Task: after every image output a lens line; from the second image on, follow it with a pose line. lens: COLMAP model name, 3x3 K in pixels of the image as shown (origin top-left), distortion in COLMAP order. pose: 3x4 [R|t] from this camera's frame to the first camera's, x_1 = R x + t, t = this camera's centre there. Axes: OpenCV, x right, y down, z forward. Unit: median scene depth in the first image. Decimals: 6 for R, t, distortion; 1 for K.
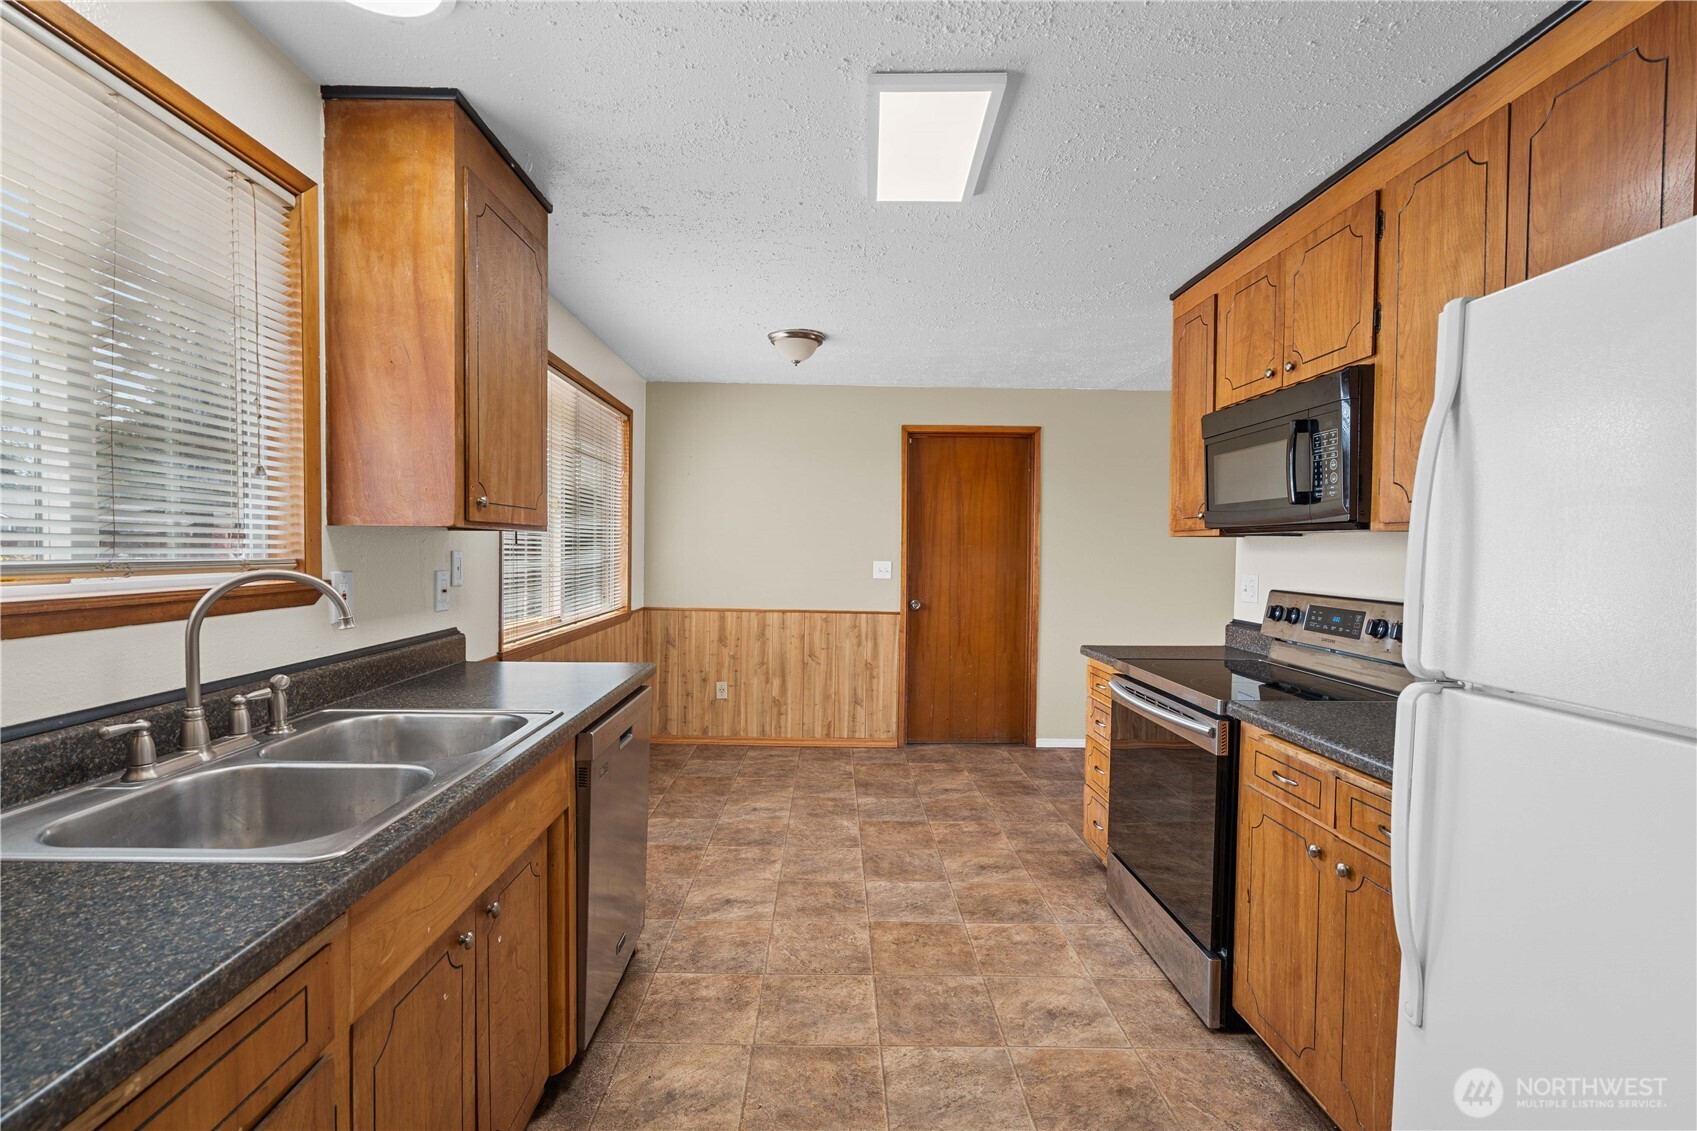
lens RADIAL K [[741.3, 0, 841.3], [0, 741.3, 566.4], [0, 0, 1]] dist [-0.000956, 0.000106]
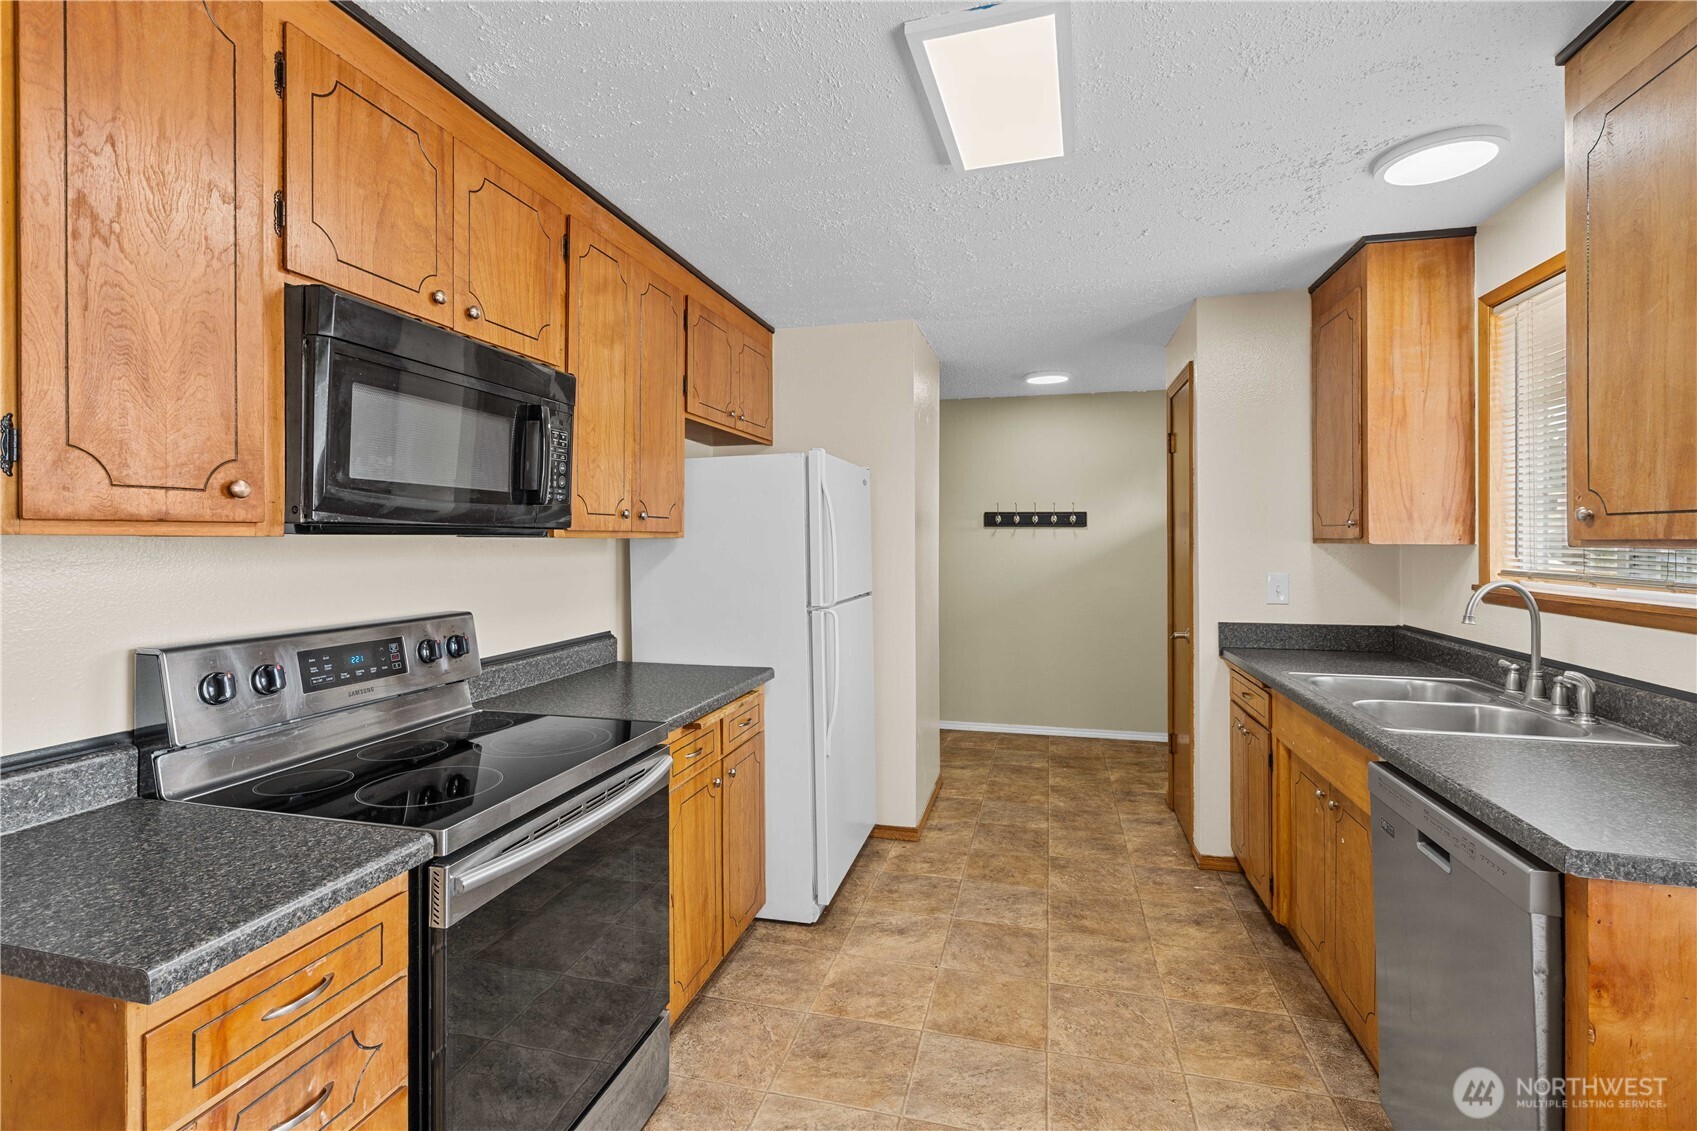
lens RADIAL K [[783.5, 0, 841.3], [0, 783.5, 539.4], [0, 0, 1]] dist [-0.001492, 0.000860]
pose [[-0.963290, -0.011435, 0.268219, 0.037130], [-0.004019, 0.999595, 0.028182, -0.061174], [-0.268432, 0.026070, -0.962946, 1.523041]]
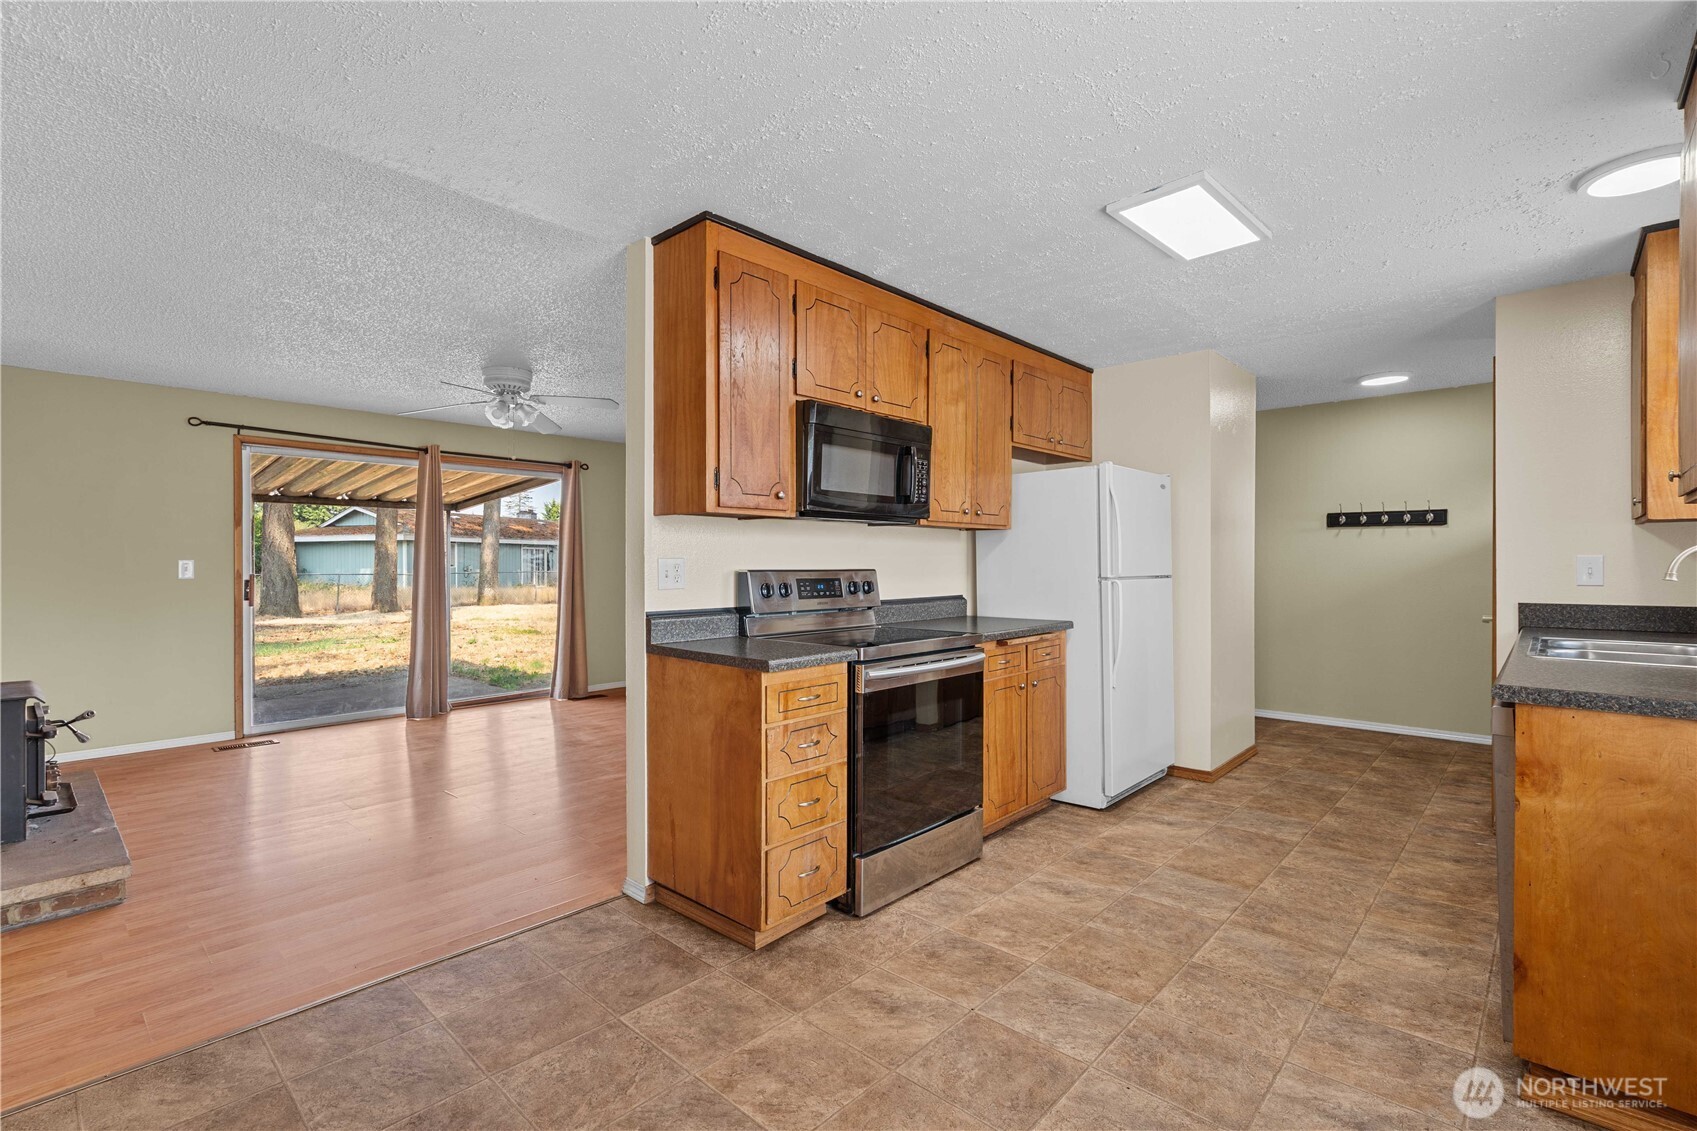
lens RADIAL K [[776.9, 0, 836.7], [0, 776.9, 568.1], [0, 0, 1]] dist [0.001200, 0.000898]
pose [[-0.717702, -0.016090, 0.696164, -0.307538], [0.009772, 0.999402, 0.033172, -0.007480], [-0.696282, 0.030611, -0.717116, 1.905564]]
